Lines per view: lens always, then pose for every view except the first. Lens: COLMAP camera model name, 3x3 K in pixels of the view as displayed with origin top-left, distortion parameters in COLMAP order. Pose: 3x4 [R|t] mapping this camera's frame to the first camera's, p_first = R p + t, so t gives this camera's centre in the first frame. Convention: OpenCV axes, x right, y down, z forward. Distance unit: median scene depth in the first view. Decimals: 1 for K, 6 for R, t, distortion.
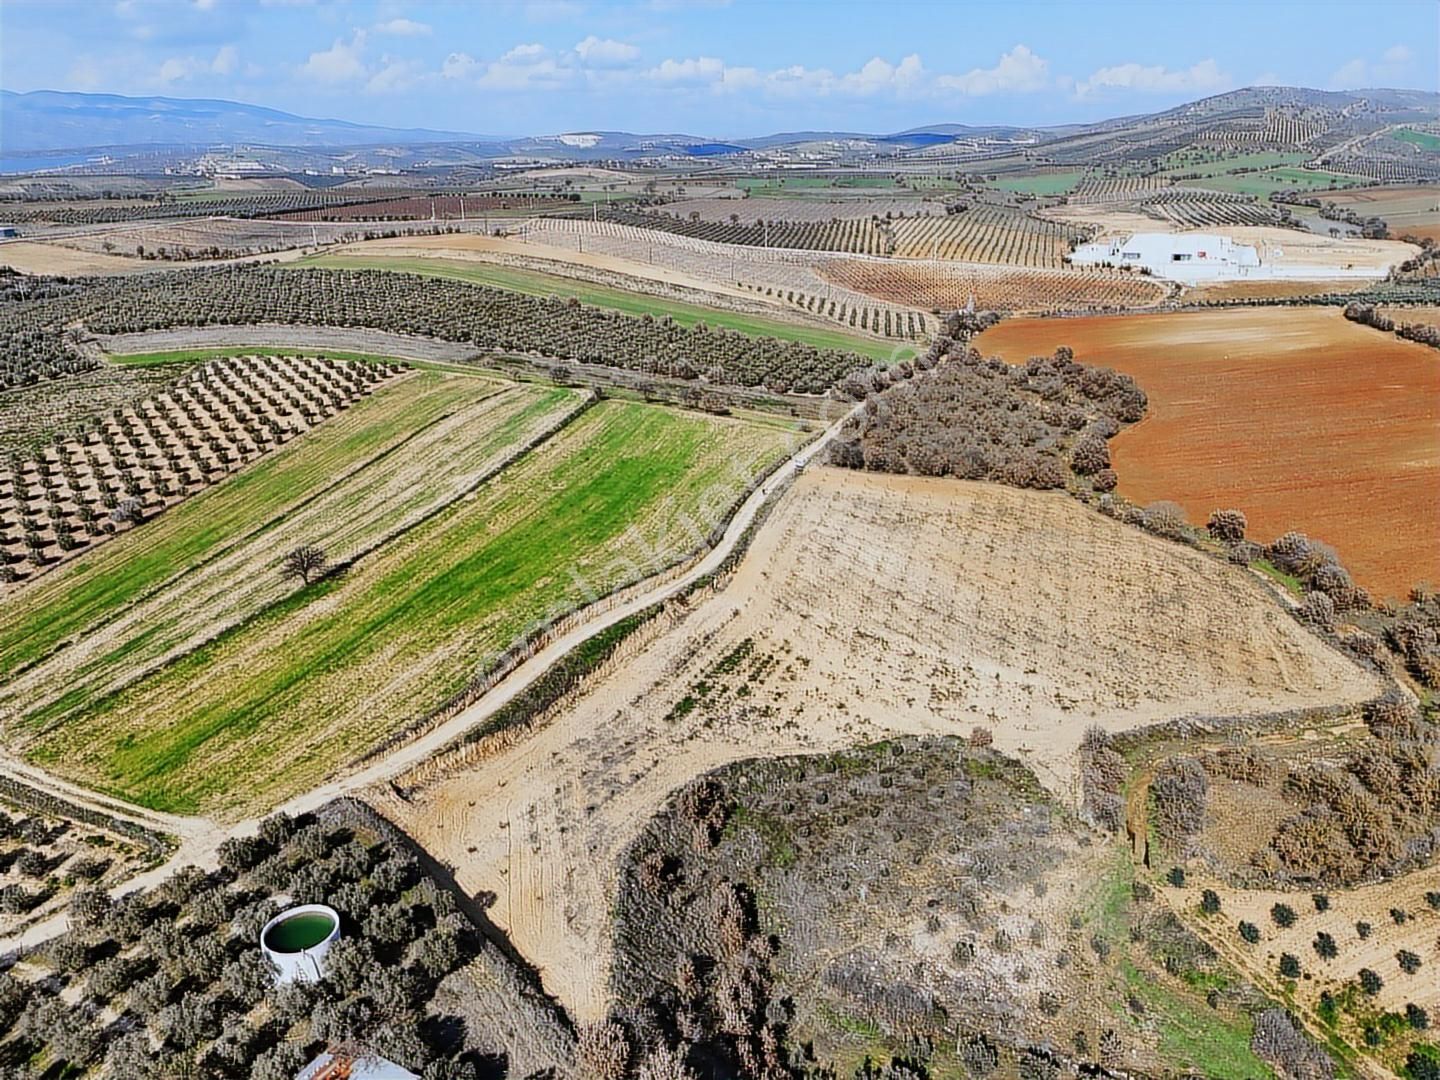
lens RADIAL K [[1058.2, 0, 721.8], [0, 1058.2, 532.7], [0, 0, 1]] dist [0.069406, -0.060931]
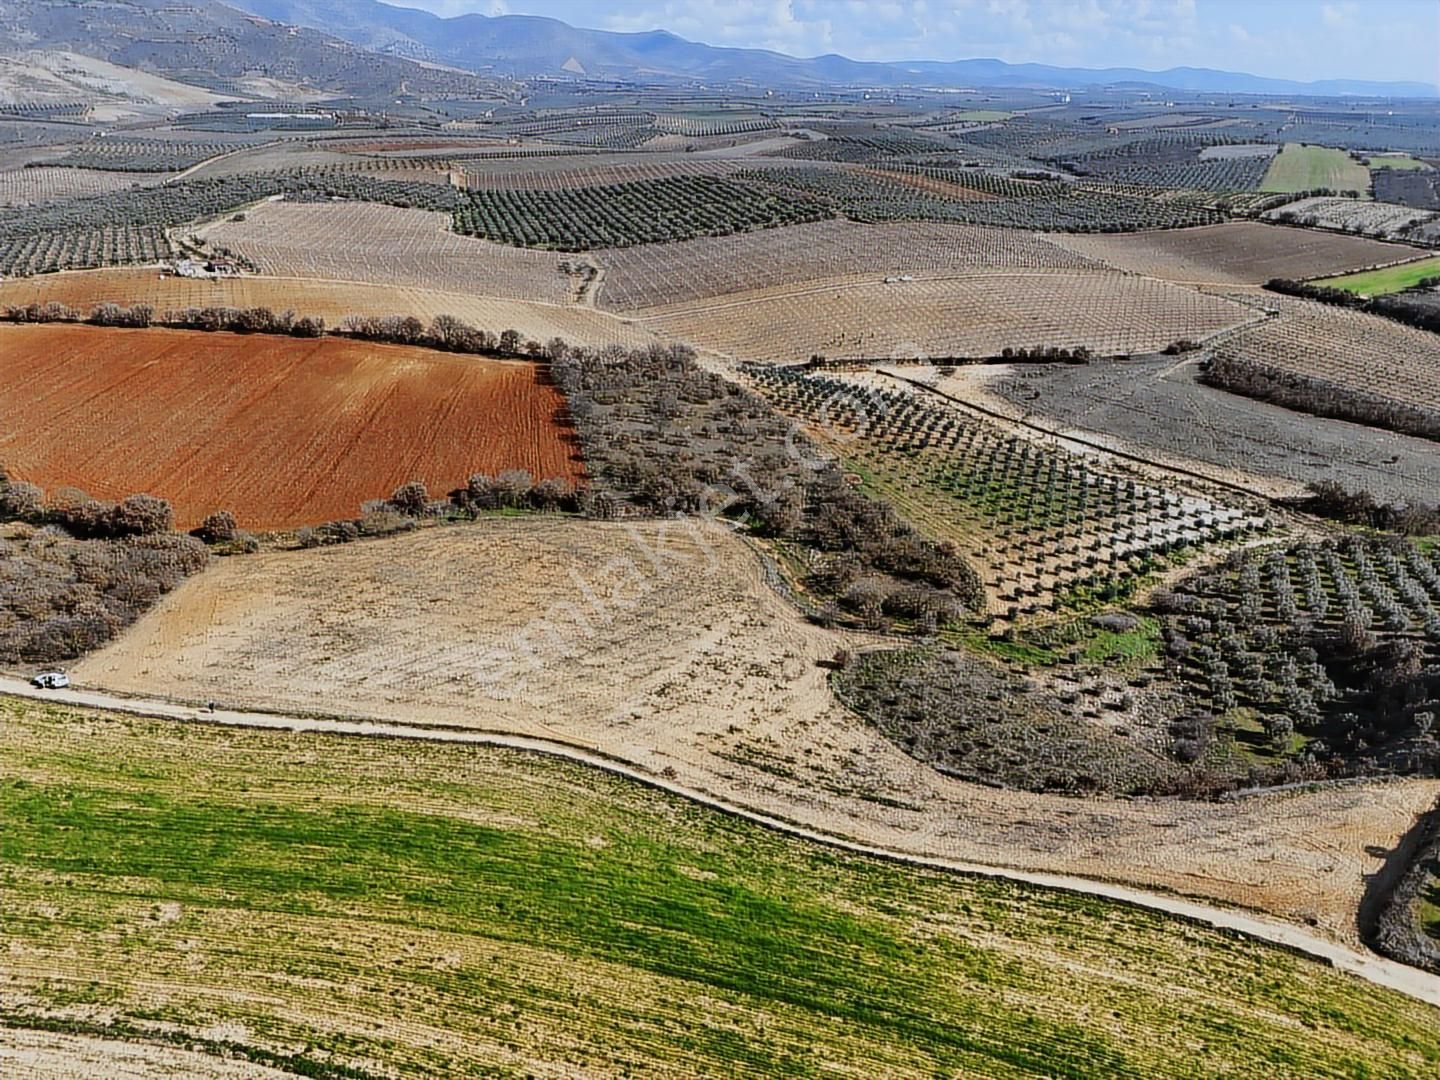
lens RADIAL K [[1058.2, 0, 720.0], [0, 1058.2, 546.5], [0, 0, 1]] dist [0.069406, -0.060931]
pose [[-0.060886, -0.375609, 0.924776, -0.547305], [0.330298, 0.866716, 0.373773, -0.275802], [-0.941911, 0.328209, 0.071292, 0.747271]]
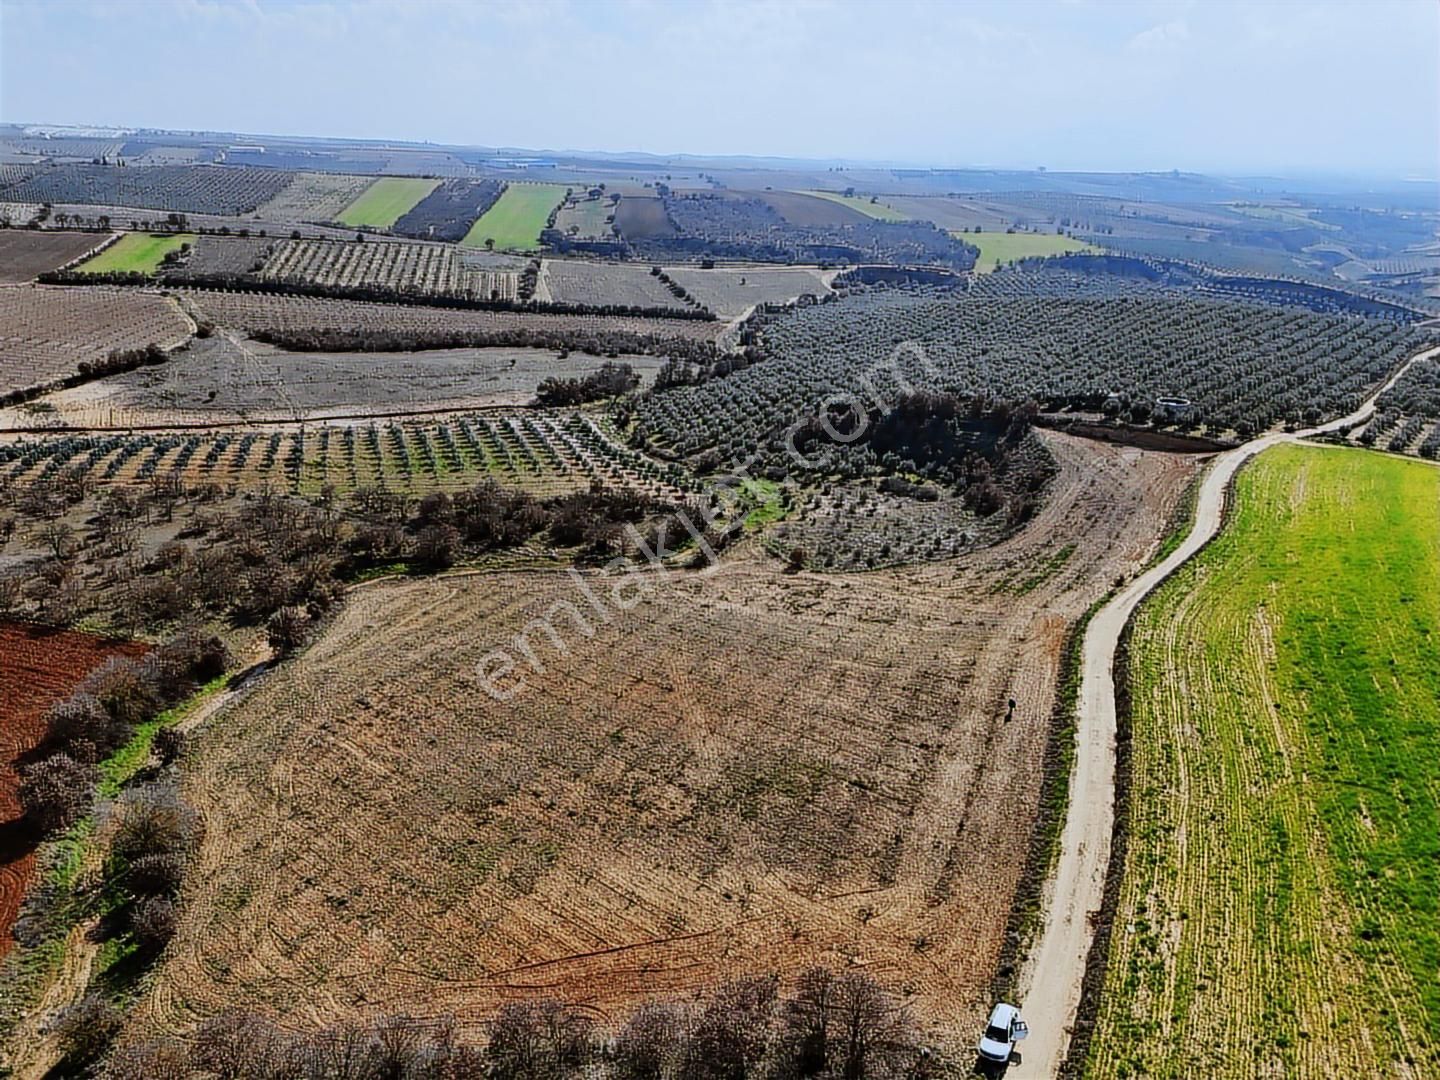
lens RADIAL K [[1058.2, 0, 727.9], [0, 1058.2, 552.5], [0, 0, 1]] dist [0.069406, -0.060931]
pose [[-0.994376, -0.041328, 0.097514, 0.154052], [0.032202, 0.759155, 0.650113, -0.428612], [-0.100897, 0.649597, -0.753554, 1.404102]]
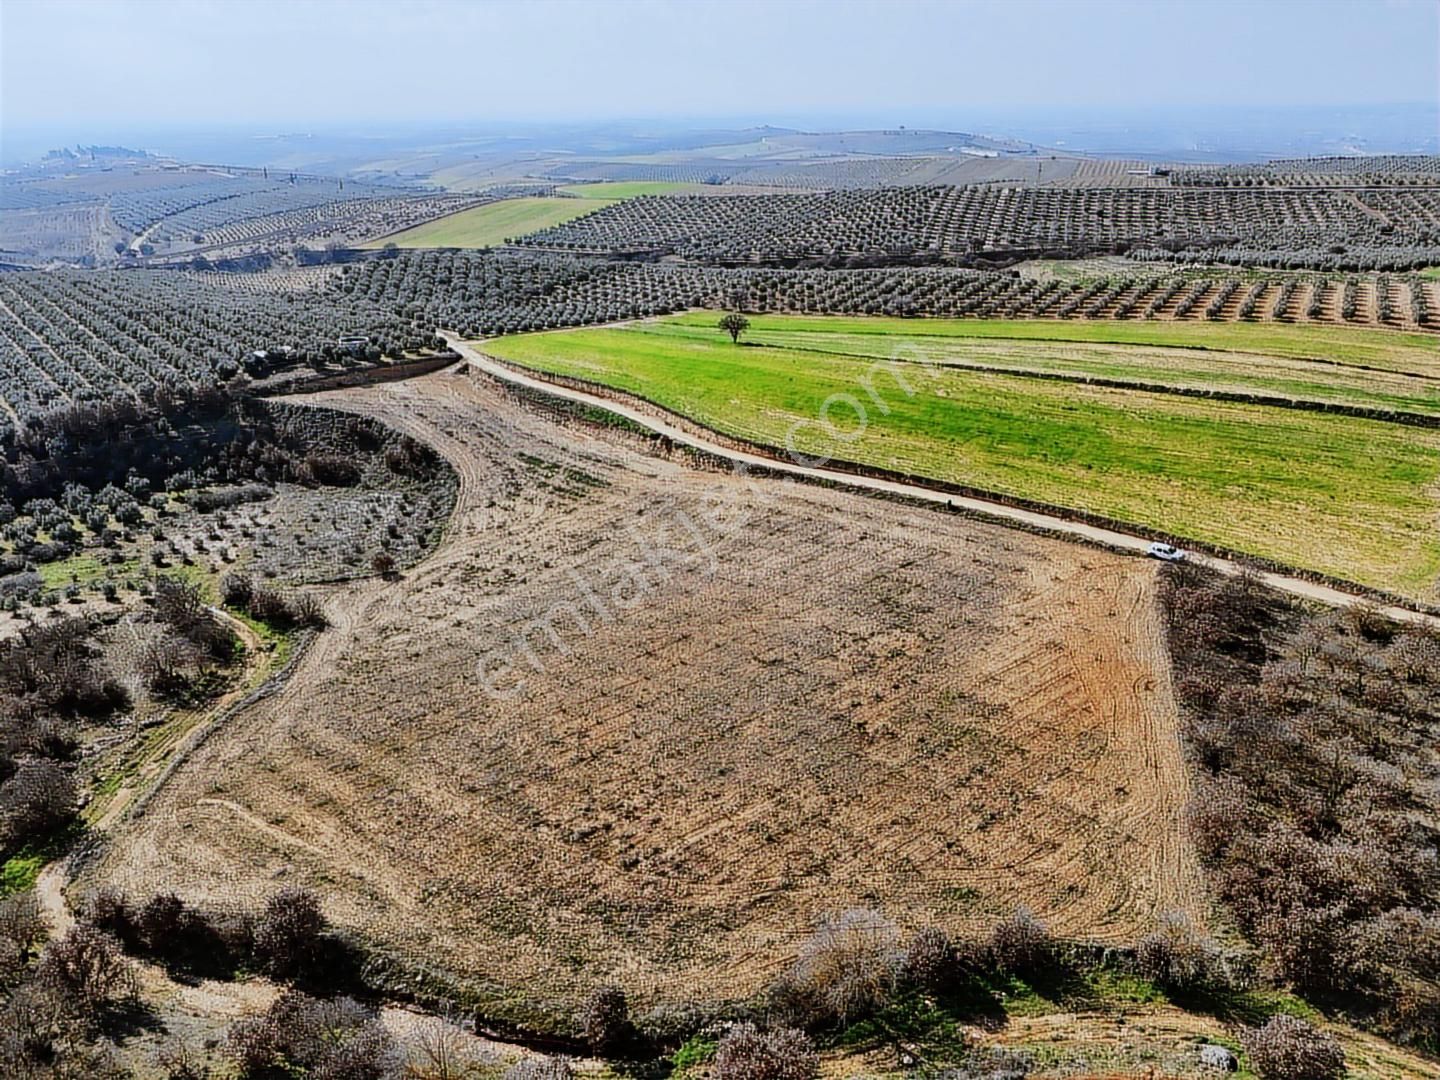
lens RADIAL K [[1058.2, 0, 721.5], [0, 1058.2, 528.8], [0, 0, 1]] dist [0.069406, -0.060931]
pose [[-0.329661, 0.359116, -0.873132, 0.779838], [-0.311340, 0.831742, 0.459643, -0.321229], [0.891286, 0.423368, -0.162386, 1.085960]]
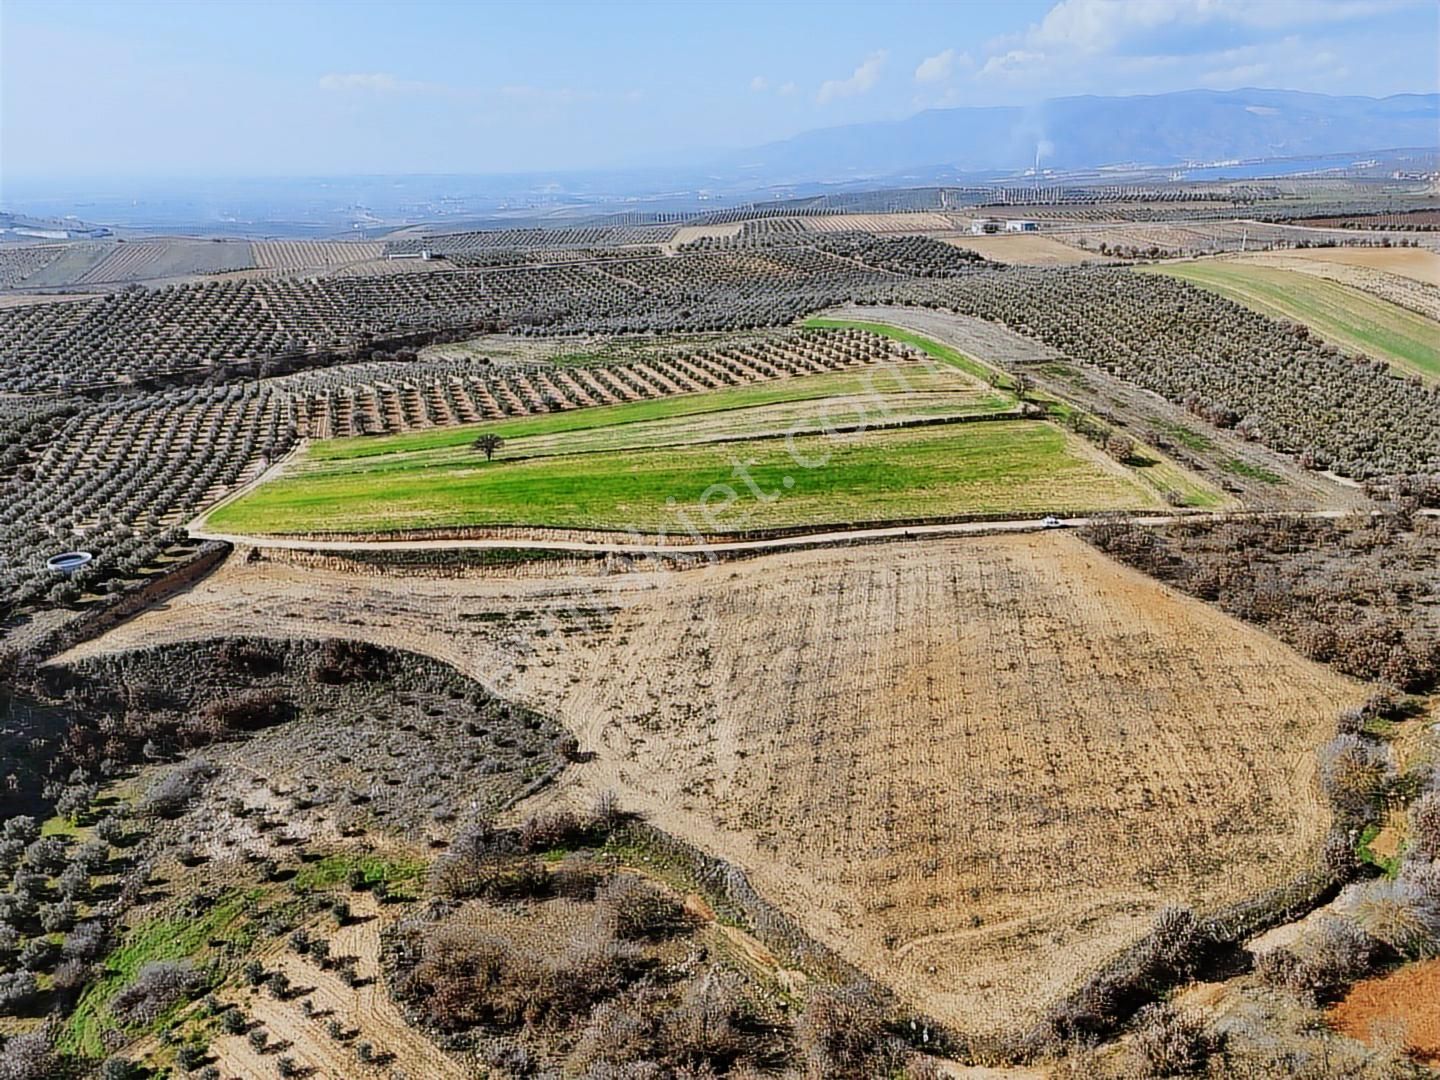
lens RADIAL K [[1058.2, 0, 723.0], [0, 1058.2, 534.0], [0, 0, 1]] dist [0.069406, -0.060931]
pose [[0.485673, 0.288683, -0.825096, 0.792538], [-0.290451, 0.943560, 0.159164, -0.144100], [0.824476, 0.162349, 0.542110, 0.414233]]
